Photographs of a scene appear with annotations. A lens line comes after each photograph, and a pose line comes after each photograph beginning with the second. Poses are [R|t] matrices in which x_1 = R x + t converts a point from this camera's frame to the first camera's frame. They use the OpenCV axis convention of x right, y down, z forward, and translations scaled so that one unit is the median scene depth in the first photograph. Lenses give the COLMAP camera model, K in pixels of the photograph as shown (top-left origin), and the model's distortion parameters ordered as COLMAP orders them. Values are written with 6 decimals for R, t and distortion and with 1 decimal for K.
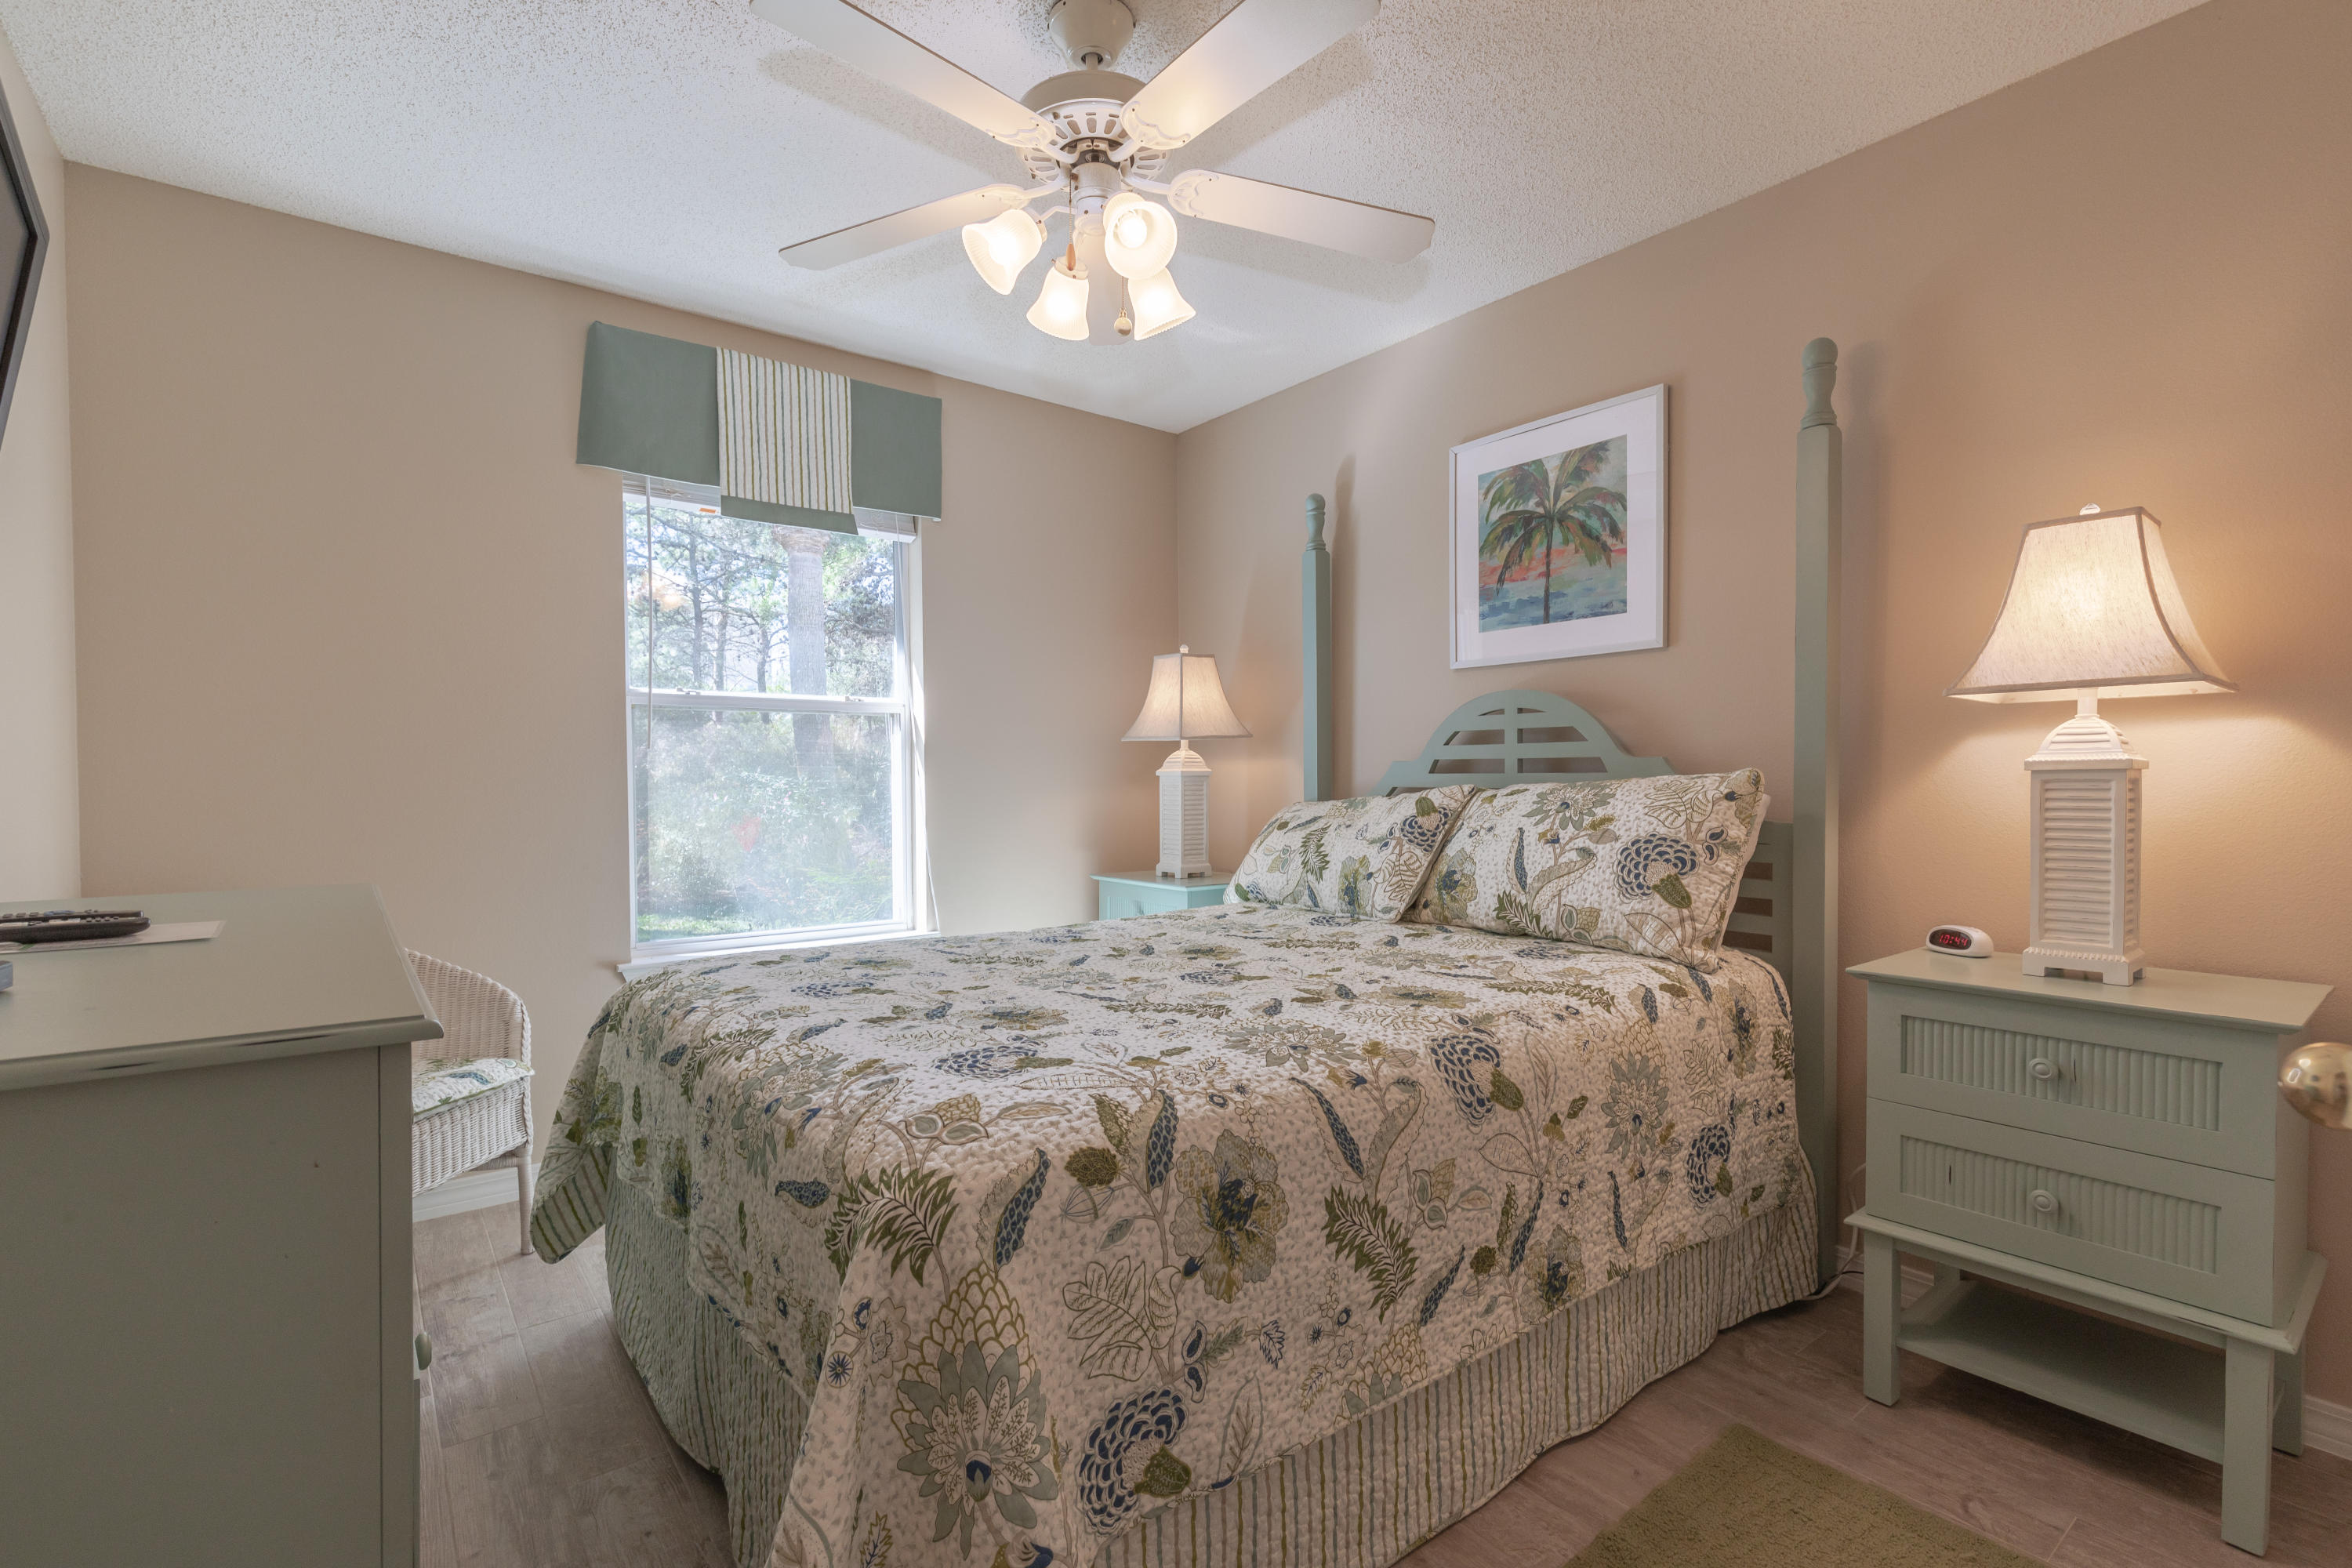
lens RADIAL K [[1070.6, 0, 1170.1], [0, 1070.6, 811.6], [0, 0, 1]] dist [0.005609, -0.000535]
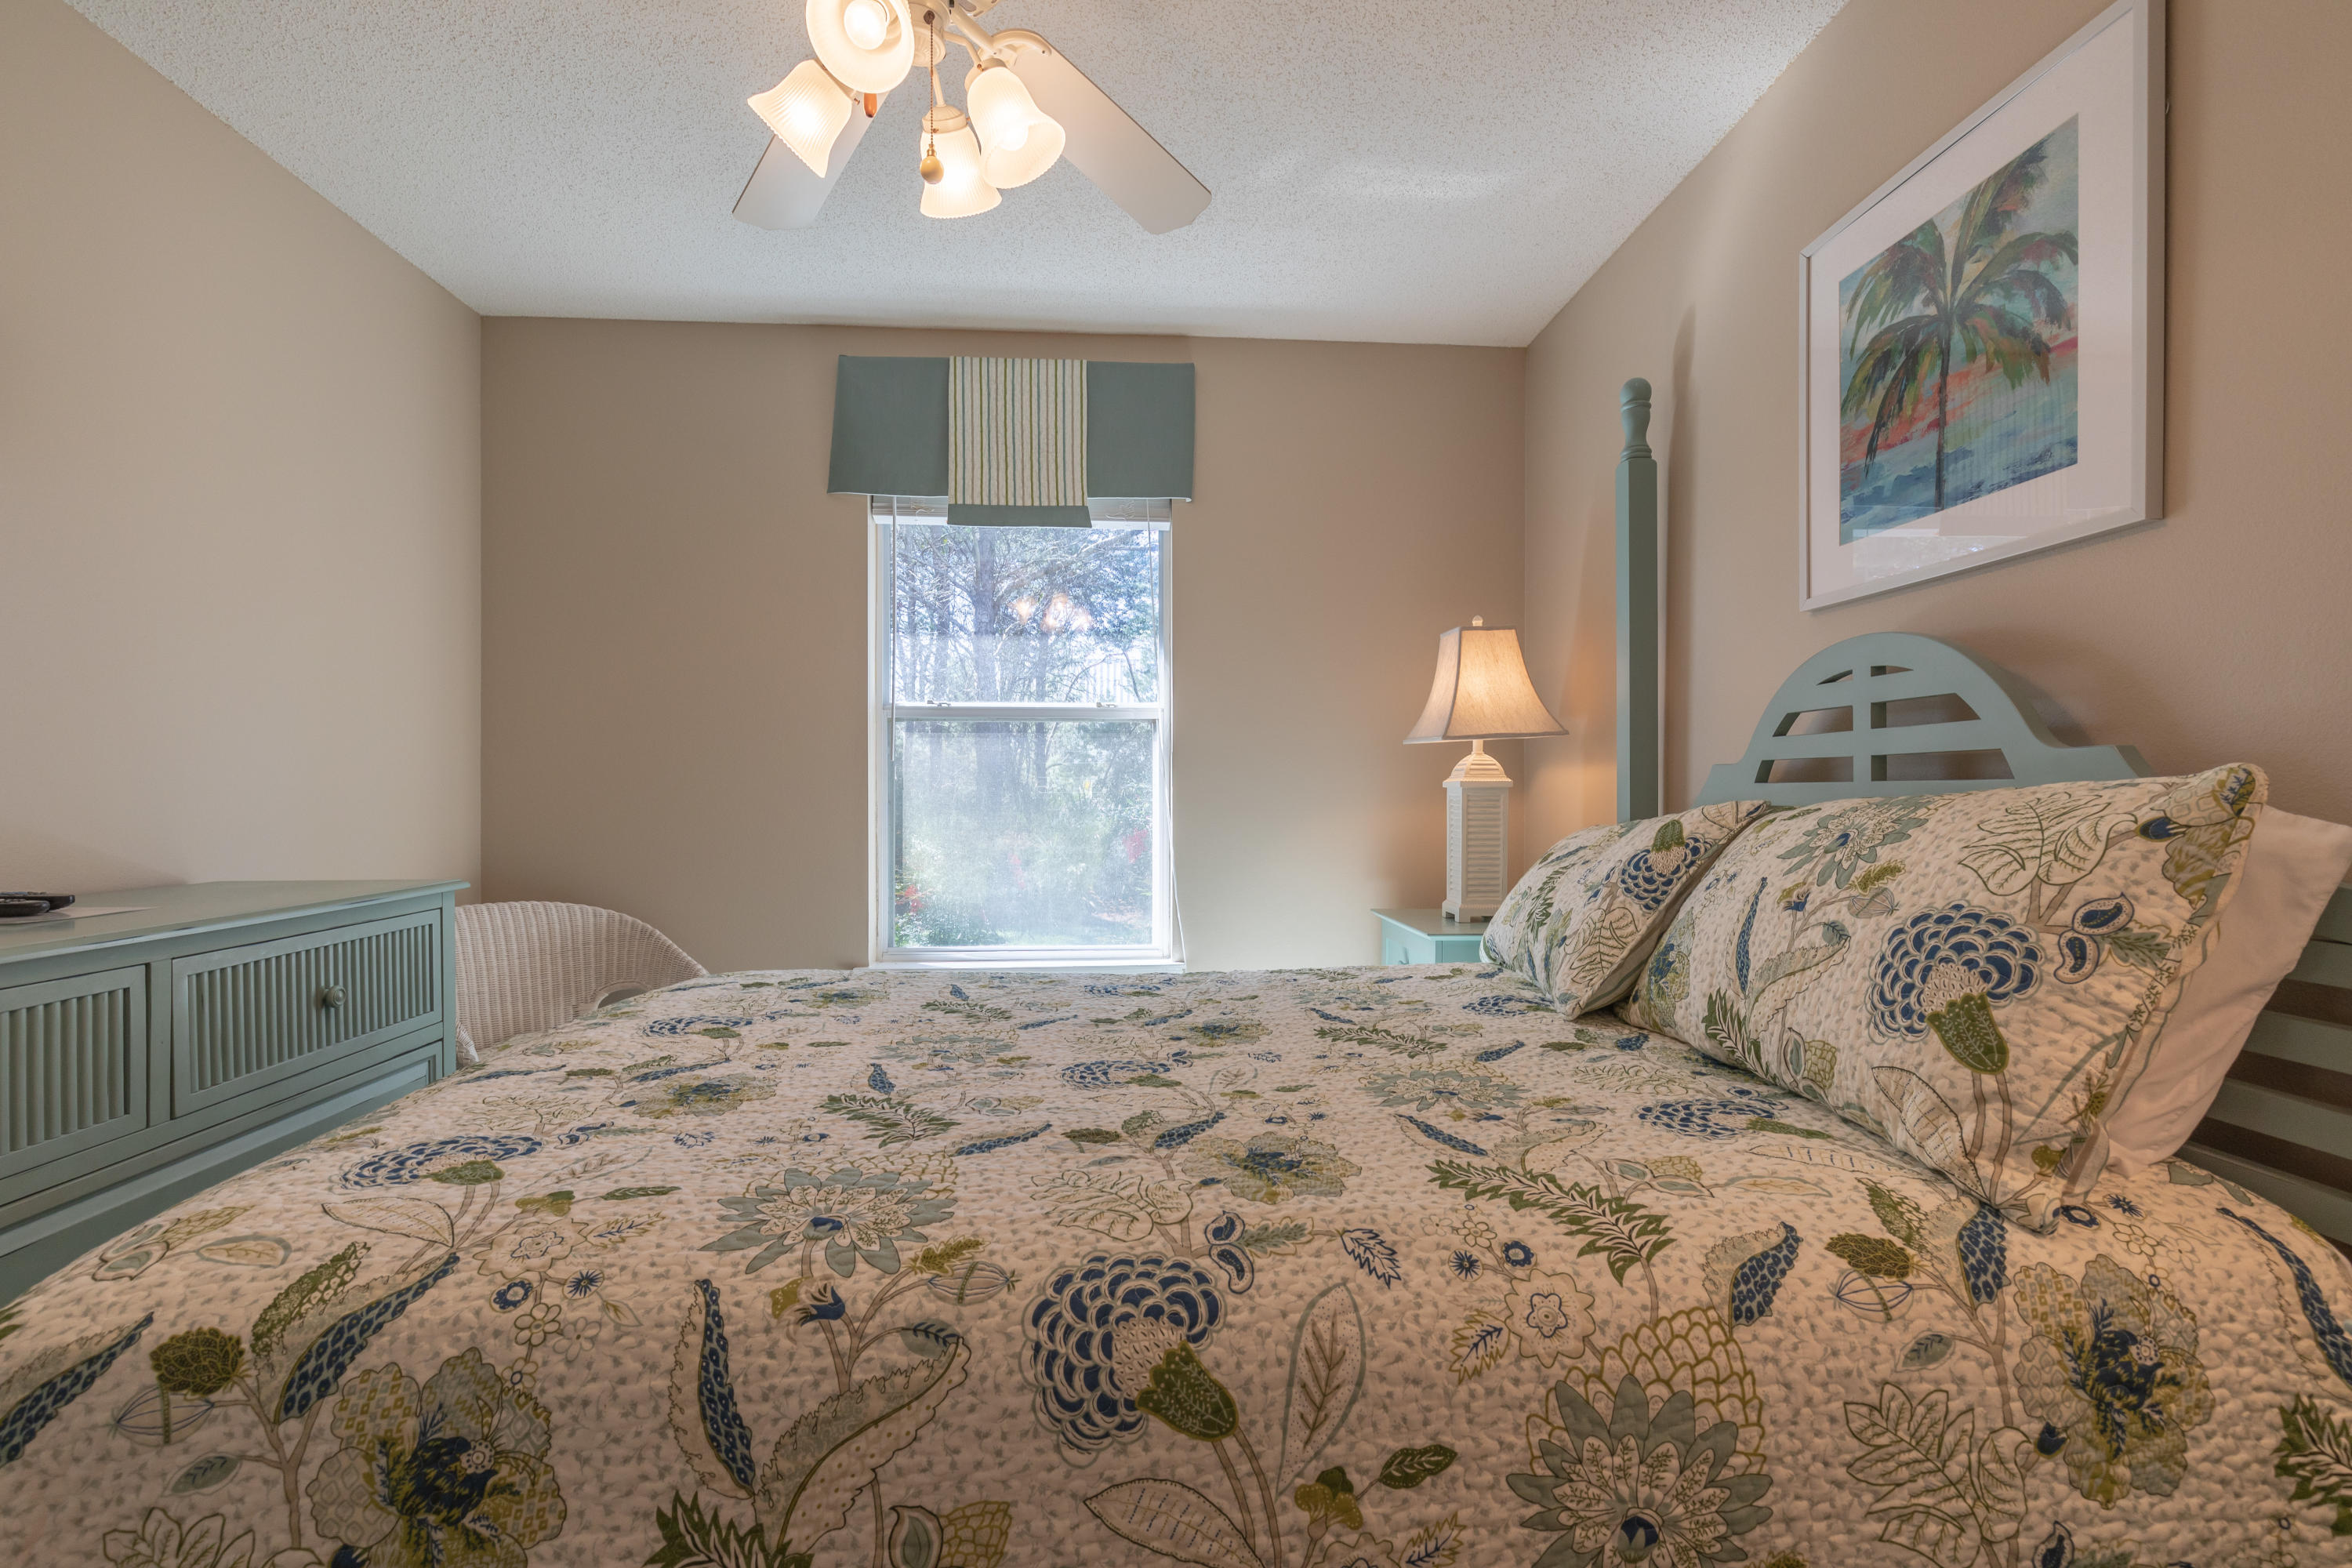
lens RADIAL K [[1070.6, 0, 1170.1], [0, 1070.6, 811.6], [0, 0, 1]] dist [0.005609, -0.000535]
pose [[0.831799, 0.012270, -0.554941, 0.400946], [-0.020261, 0.999761, -0.008263, -0.008849], [0.554707, 0.018117, 0.831848, 0.386797]]
